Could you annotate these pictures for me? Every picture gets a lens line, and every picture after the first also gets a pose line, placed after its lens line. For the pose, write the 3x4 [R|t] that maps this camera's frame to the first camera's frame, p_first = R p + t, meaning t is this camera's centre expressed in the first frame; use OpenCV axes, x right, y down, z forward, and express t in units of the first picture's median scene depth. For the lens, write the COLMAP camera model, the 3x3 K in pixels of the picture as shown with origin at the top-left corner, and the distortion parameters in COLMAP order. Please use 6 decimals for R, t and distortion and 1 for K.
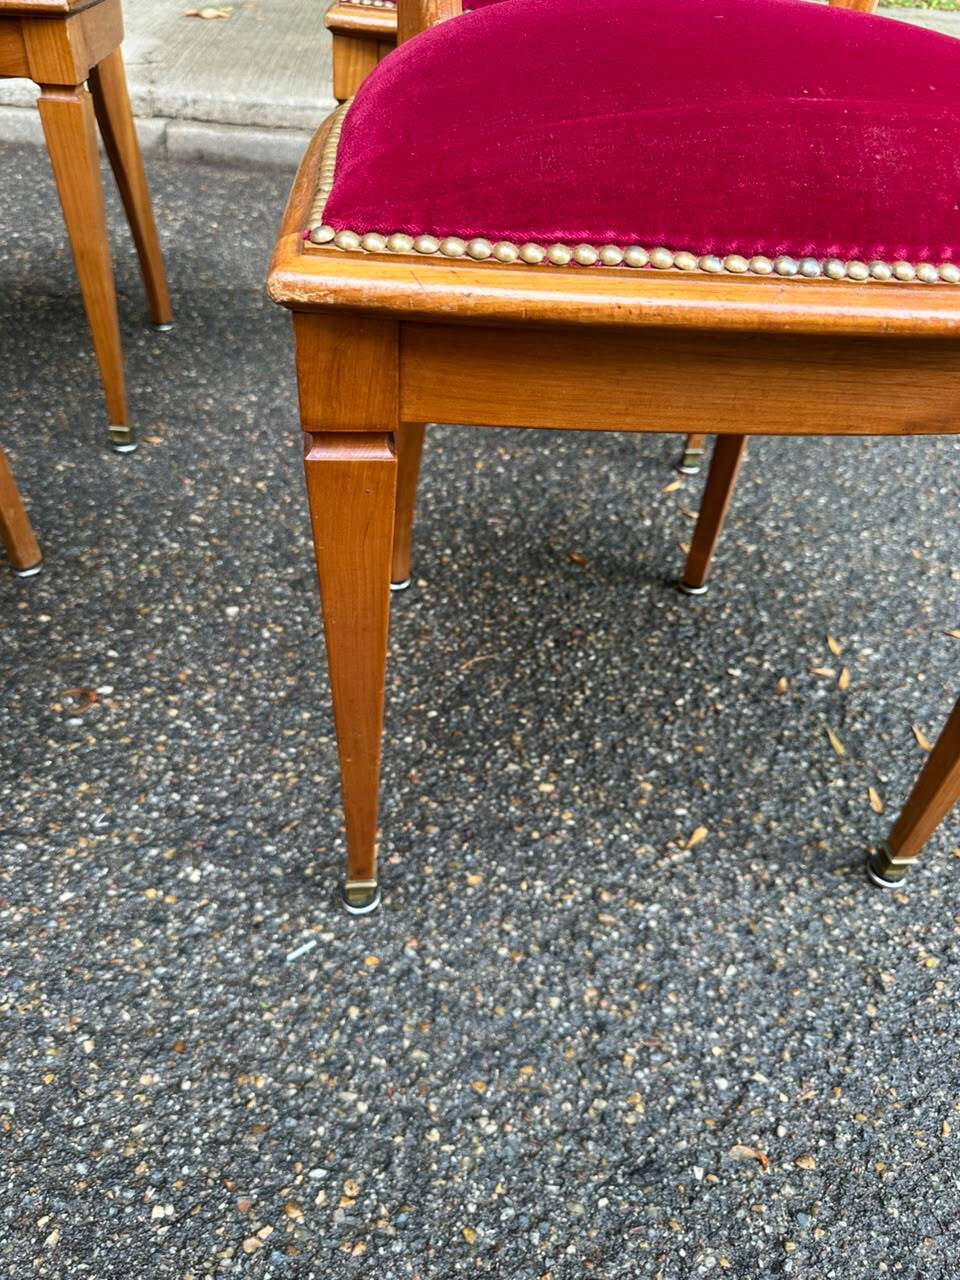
lens RADIAL K [[918.4, 0, 468.6], [0, 918.4, 630.5], [0, 0, 1]] dist [0.050324, -0.067553]
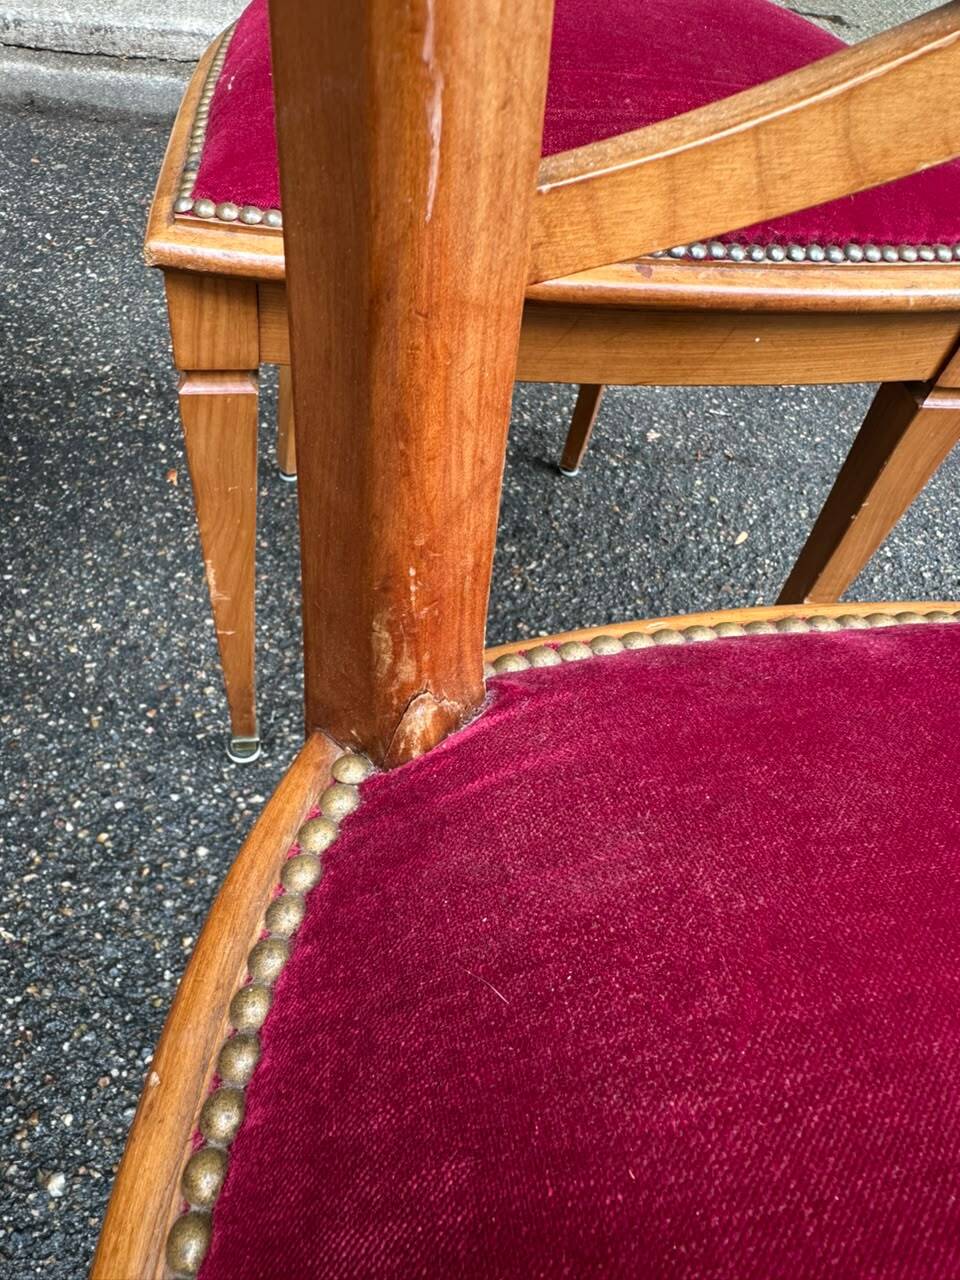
lens RADIAL K [[918.4, 0, 414.0], [0, 918.4, 604.7], [0, 0, 1]] dist [0.050324, -0.067553]
pose [[0.998972, -0.019298, 0.041015, -0.039361], [0.013339, 0.989935, 0.140893, -0.565733], [-0.043321, -0.140202, 0.989175, 0.493142]]
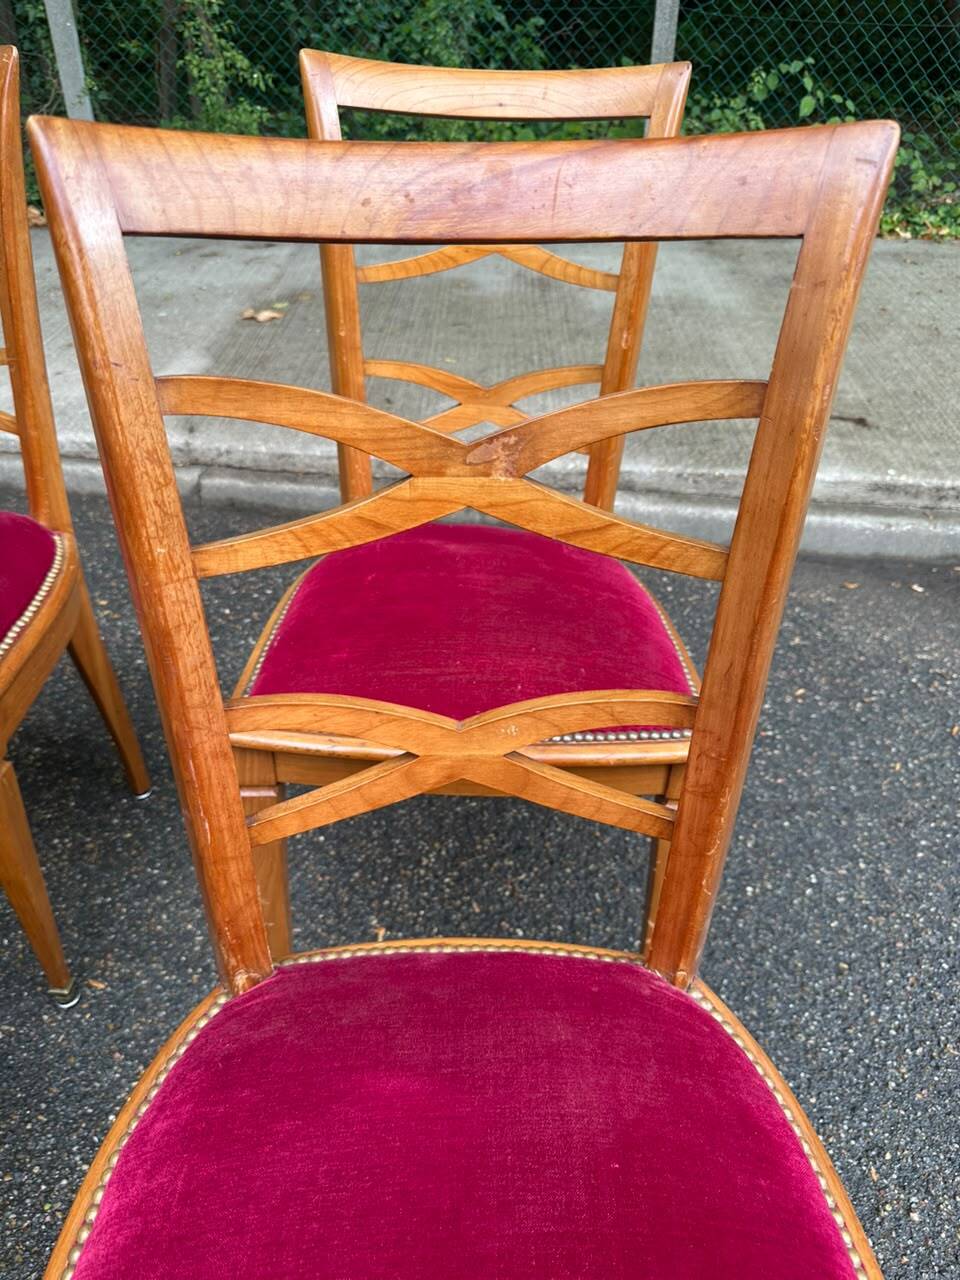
lens RADIAL K [[918.4, 0, 471.6], [0, 918.4, 643.6], [0, 0, 1]] dist [0.050324, -0.067553]
pose [[0.995250, 0.004735, -0.097237, 0.234540], [-0.014043, 0.995353, -0.095265, -0.702355], [0.096334, 0.096178, 0.990692, 0.003870]]
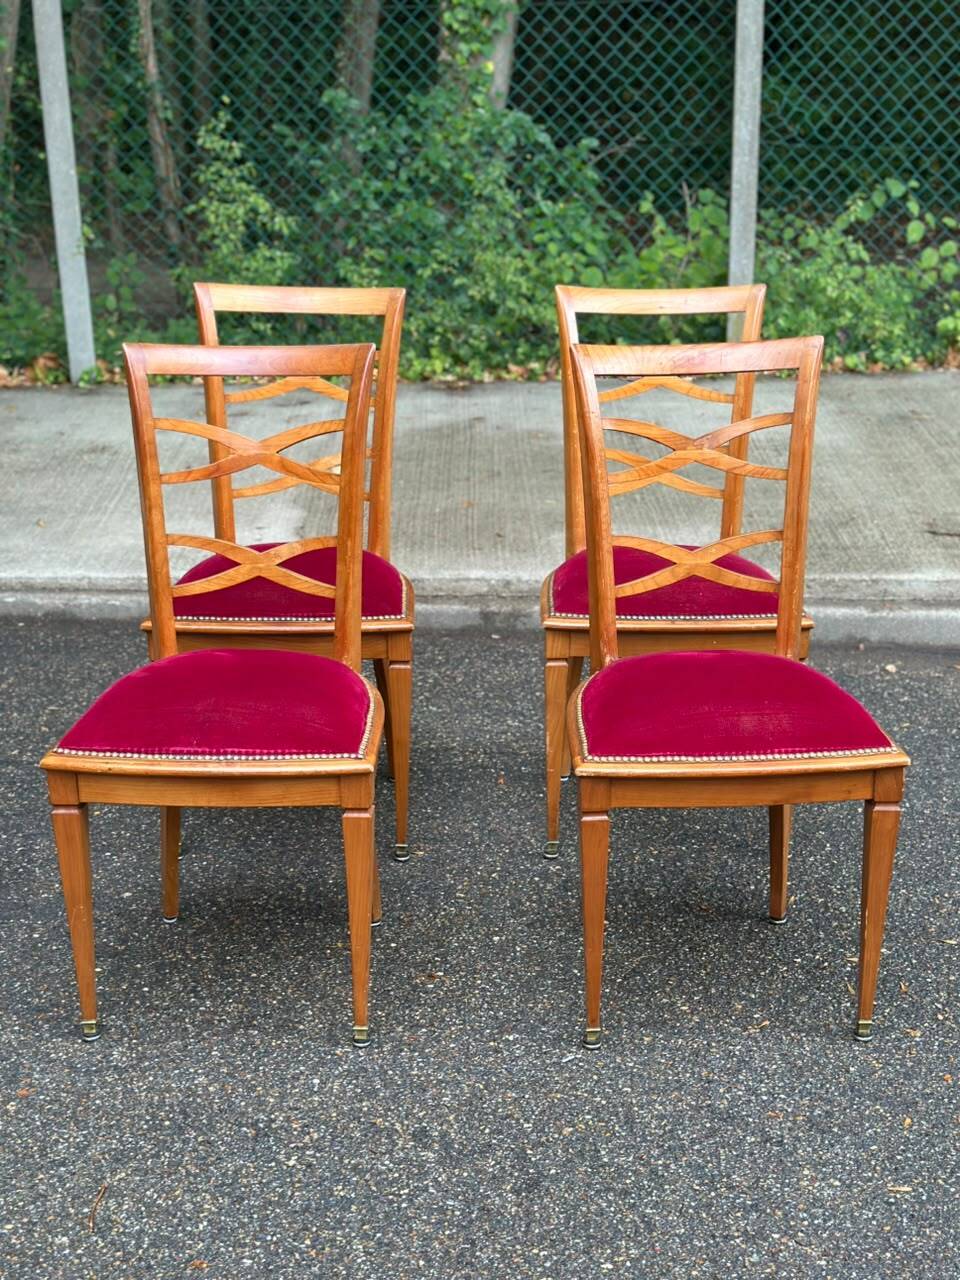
lens RADIAL K [[1808.9, 0, 491.1], [0, 1808.9, 658.3], [0, 0, 1]] dist [0.125308, 0.000000]
pose [[0.996505, -0.057364, -0.060724, -0.039021], [0.032105, 0.934103, -0.355558, 0.784991], [0.077118, 0.352366, 0.932680, -2.640003]]
